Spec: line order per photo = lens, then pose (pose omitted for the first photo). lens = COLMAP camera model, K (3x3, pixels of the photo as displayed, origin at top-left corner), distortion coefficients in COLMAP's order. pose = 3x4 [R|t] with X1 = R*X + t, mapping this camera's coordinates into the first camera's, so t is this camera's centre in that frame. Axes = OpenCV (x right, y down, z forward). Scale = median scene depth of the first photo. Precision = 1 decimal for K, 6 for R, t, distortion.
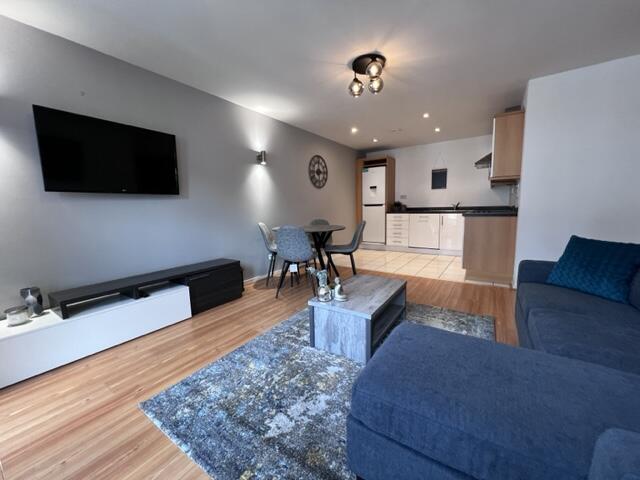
lens RADIAL K [[256.3, 0, 320.0], [0, 256.3, 240.0], [0, 0, 1]] dist [-0.001364, 0.000049]
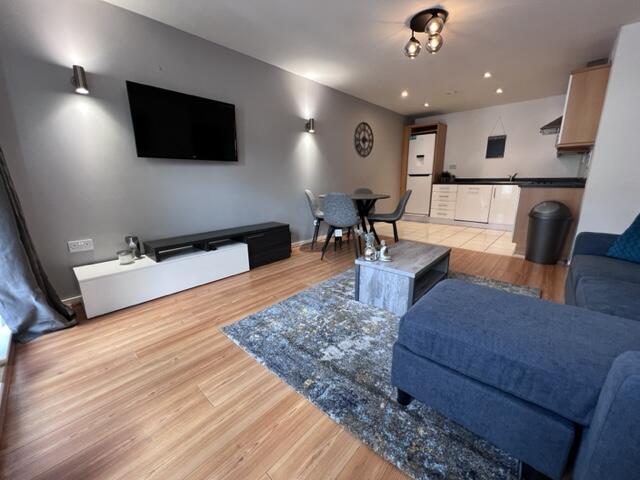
lens RADIAL K [[256.3, 0, 320.0], [0, 256.3, 240.0], [0, 0, 1]] dist [-0.001364, 0.000049]
pose [[0.989044, 0.046984, -0.139942, -0.038377], [-0.031582, 0.993395, 0.110314, 0.031233], [0.144200, -0.104686, 0.983995, -0.080891]]
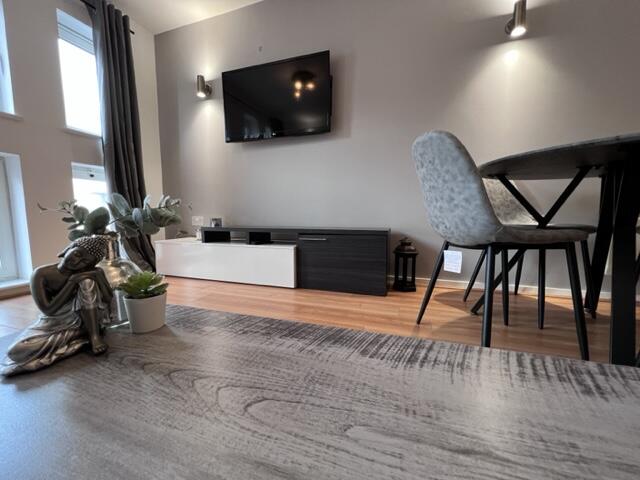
lens RADIAL K [[257.8, 0, 320.0], [0, 257.8, 240.0], [0, 0, 1]] dist [-0.000746, -0.000084]
pose [[0.255845, 0.121617, -0.959037, 0.264215], [-0.124002, 0.987988, 0.092207, 0.090205], [0.958732, 0.095332, 0.267853, 0.968906]]
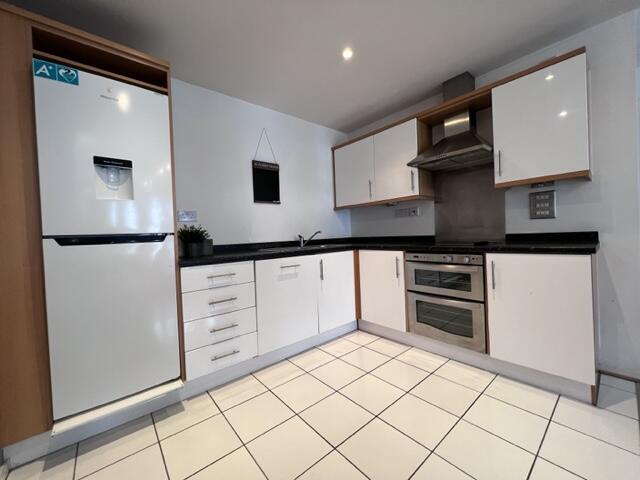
lens RADIAL K [[257.8, 0, 320.0], [0, 257.8, 240.0], [0, 0, 1]] dist [-0.000746, -0.000084]
pose [[0.272716, -0.007458, 0.962066, 0.085217], [0.158072, 0.986728, -0.037160, -0.249859], [-0.949020, 0.162210, 0.270275, 1.965206]]
